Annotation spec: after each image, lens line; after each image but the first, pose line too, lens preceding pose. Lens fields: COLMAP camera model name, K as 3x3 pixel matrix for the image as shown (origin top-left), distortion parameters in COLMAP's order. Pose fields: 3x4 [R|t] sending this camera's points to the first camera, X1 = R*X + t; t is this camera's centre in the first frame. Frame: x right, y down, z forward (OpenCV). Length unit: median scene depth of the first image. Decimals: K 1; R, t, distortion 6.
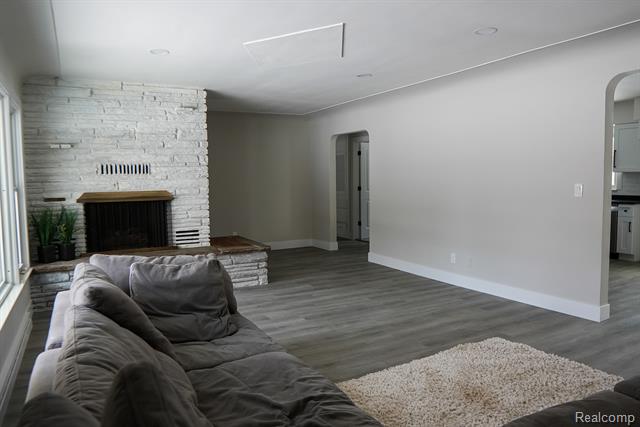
lens RADIAL K [[454.1, 0, 320.0], [0, 454.1, 213.5], [0, 0, 1]] dist [-0.118618, 0.076724]
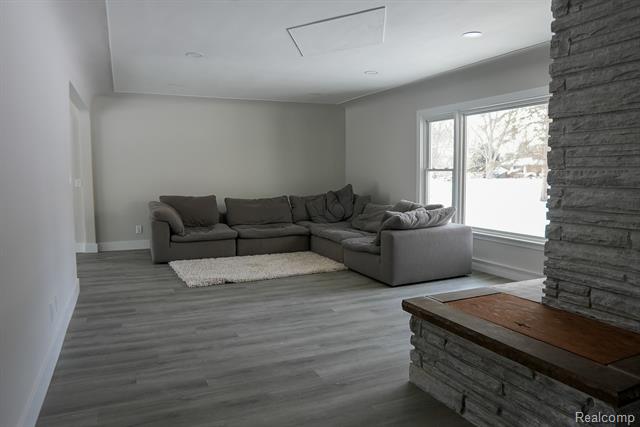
lens RADIAL K [[454.1, 0, 320.0], [0, 454.1, 213.5], [0, 0, 1]] dist [-0.118618, 0.076724]
pose [[-0.997386, 0.011496, 0.071344, -0.065031], [0.022610, 0.987342, 0.156986, -0.098096], [-0.068636, 0.158189, -0.985020, 1.603028]]
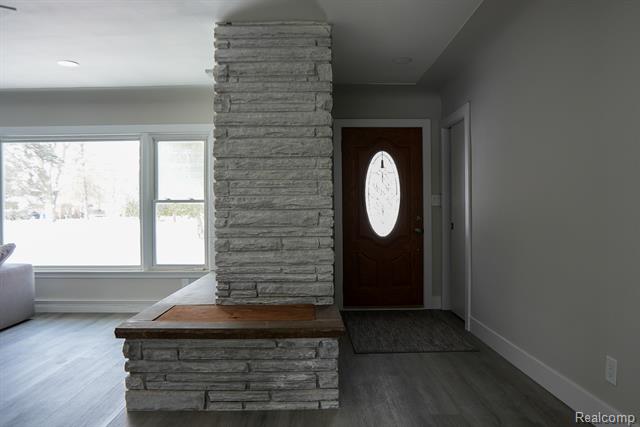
lens RADIAL K [[454.1, 0, 320.0], [0, 454.1, 213.5], [0, 0, 1]] dist [-0.118618, 0.076724]
pose [[-0.460853, 0.018395, -0.887286, 0.203185], [-0.048280, 0.997785, 0.045762, -0.077272], [0.886162, 0.063928, -0.458944, 1.521875]]
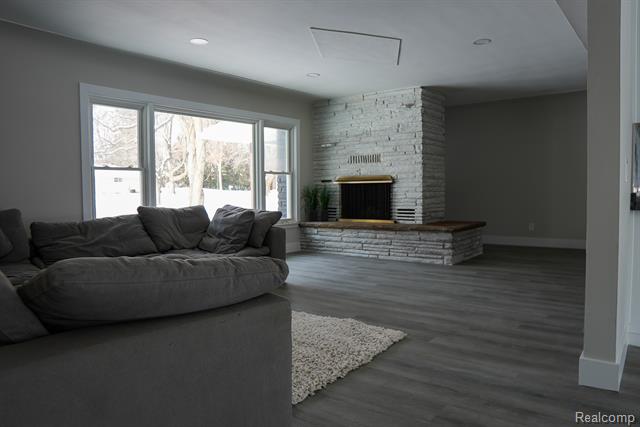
lens RADIAL K [[454.1, 0, 320.0], [0, 454.1, 213.5], [0, 0, 1]] dist [-0.118618, 0.076724]
pose [[0.388381, 0.057018, -0.919733, 0.782456], [-0.061032, 0.997484, 0.036065, 0.022686], [0.919476, 0.042126, 0.390884, 0.358785]]
